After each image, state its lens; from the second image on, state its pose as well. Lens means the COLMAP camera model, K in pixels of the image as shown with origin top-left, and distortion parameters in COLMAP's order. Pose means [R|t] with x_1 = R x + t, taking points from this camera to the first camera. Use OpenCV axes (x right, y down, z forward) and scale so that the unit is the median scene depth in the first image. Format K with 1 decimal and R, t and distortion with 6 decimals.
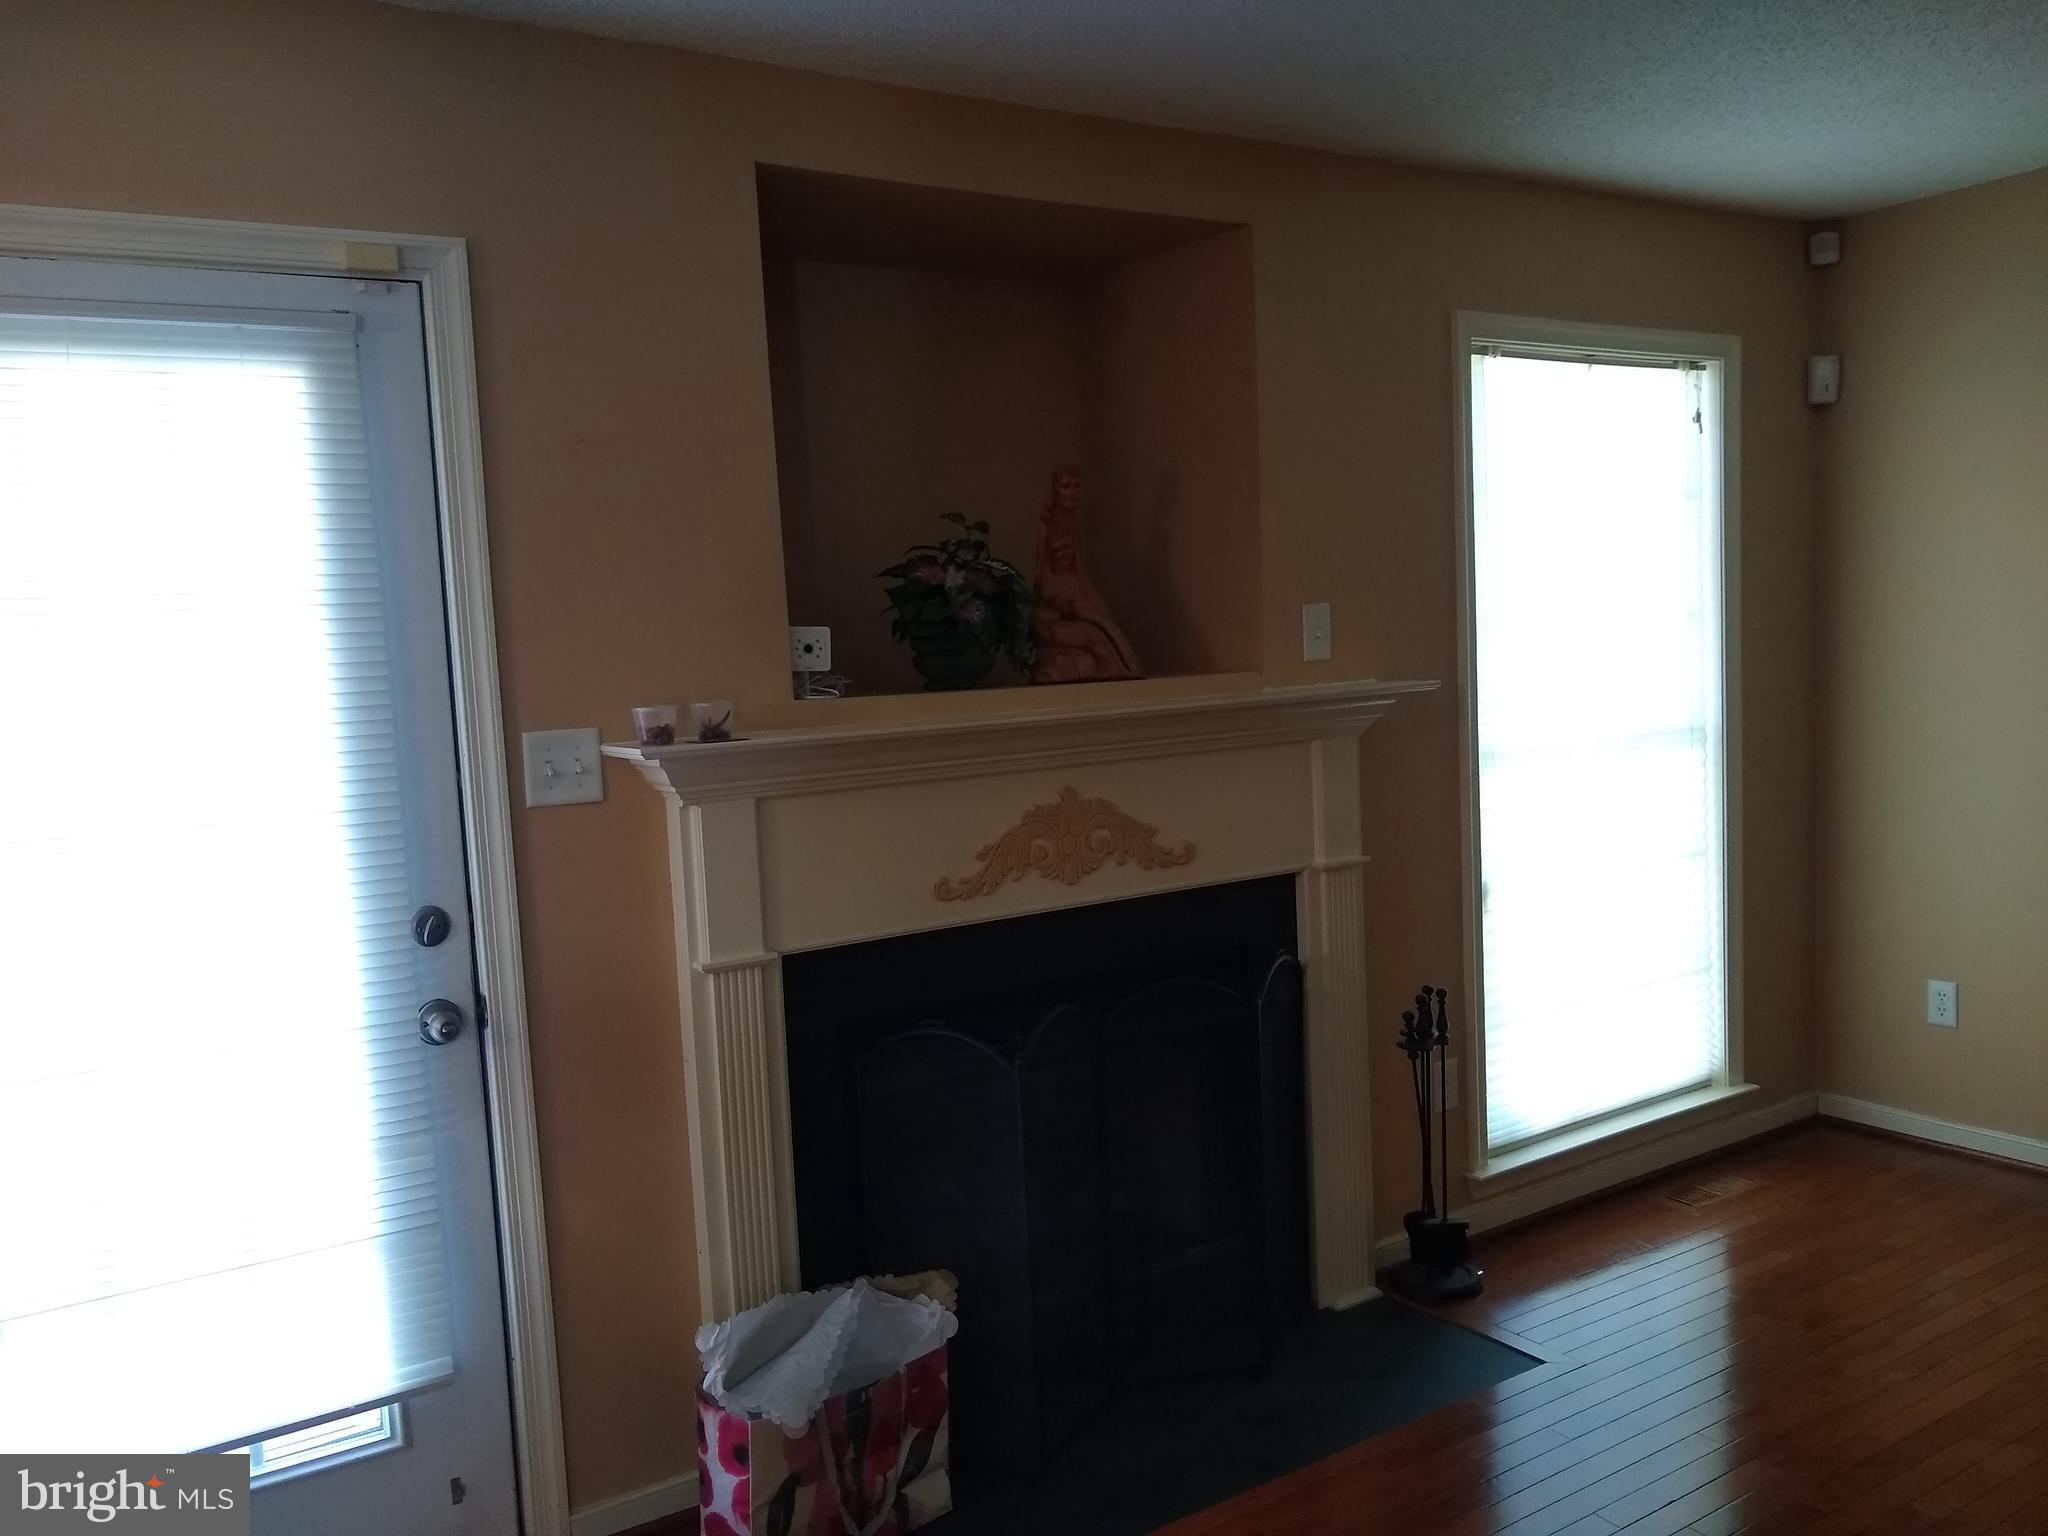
lens RADIAL K [[1663.2, 0, 1026.9], [0, 1663.2, 772.8], [0, 0, 1]] dist [-0.015476, -0.006306]
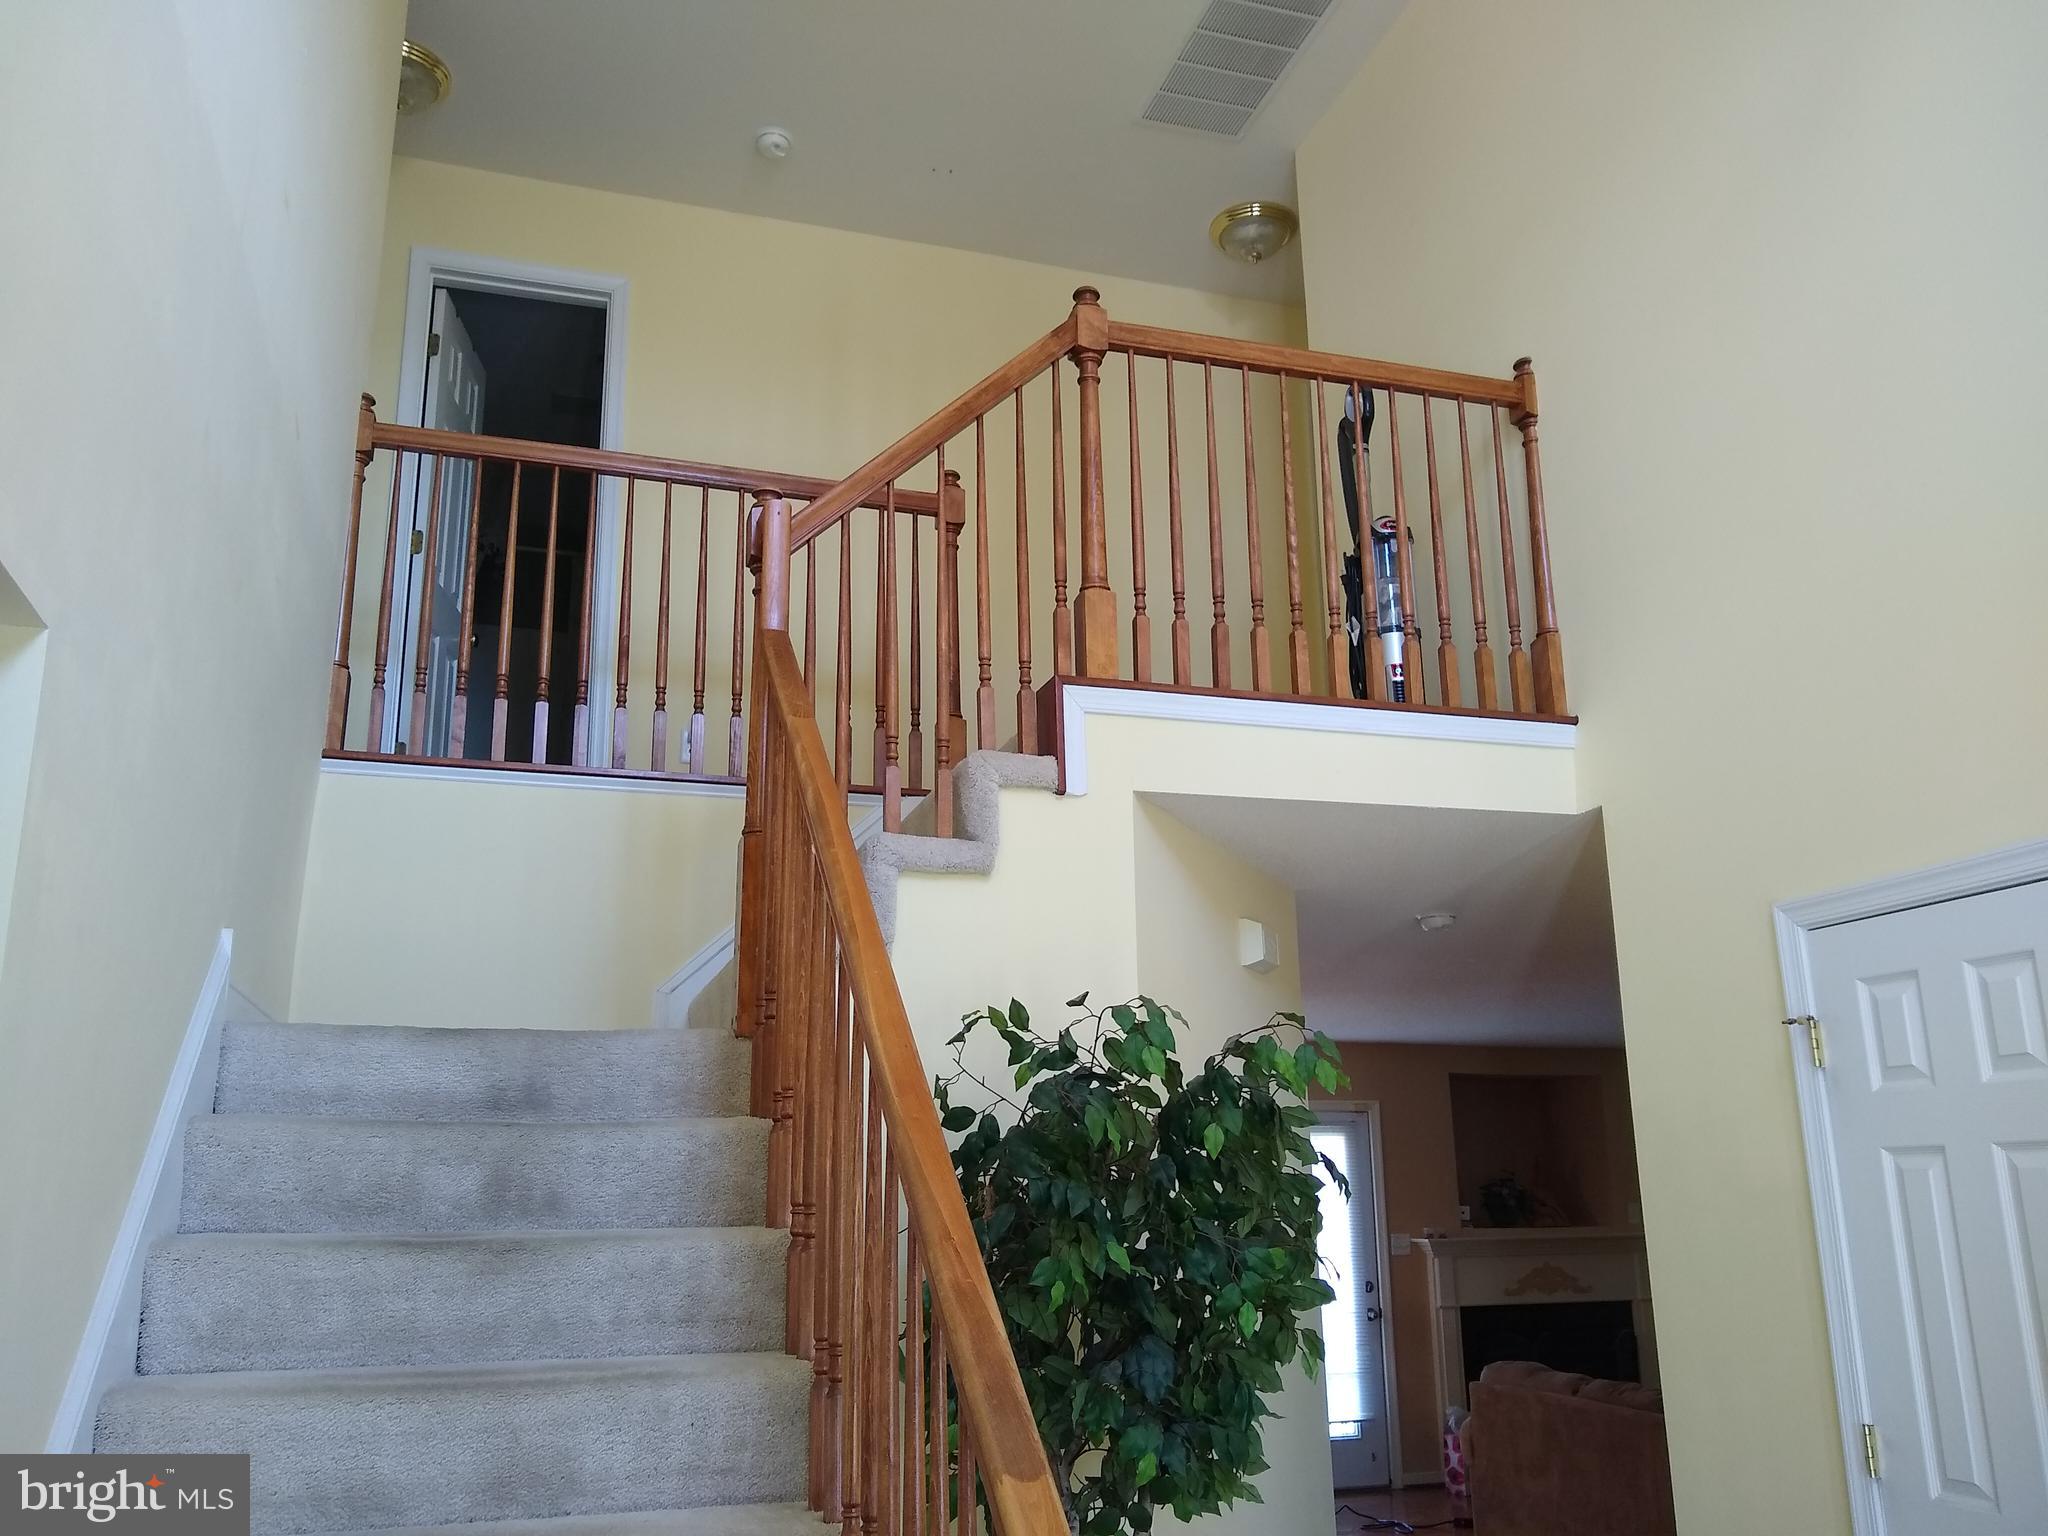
lens RADIAL K [[1663.2, 0, 1014.2], [0, 1663.2, 771.3], [0, 0, 1]] dist [-0.015476, -0.006306]
pose [[0.967016, -0.029169, -0.253040, -0.141849], [-0.054792, 0.946344, -0.318482, 0.205718], [0.248753, 0.321842, 0.913531, -2.662570]]
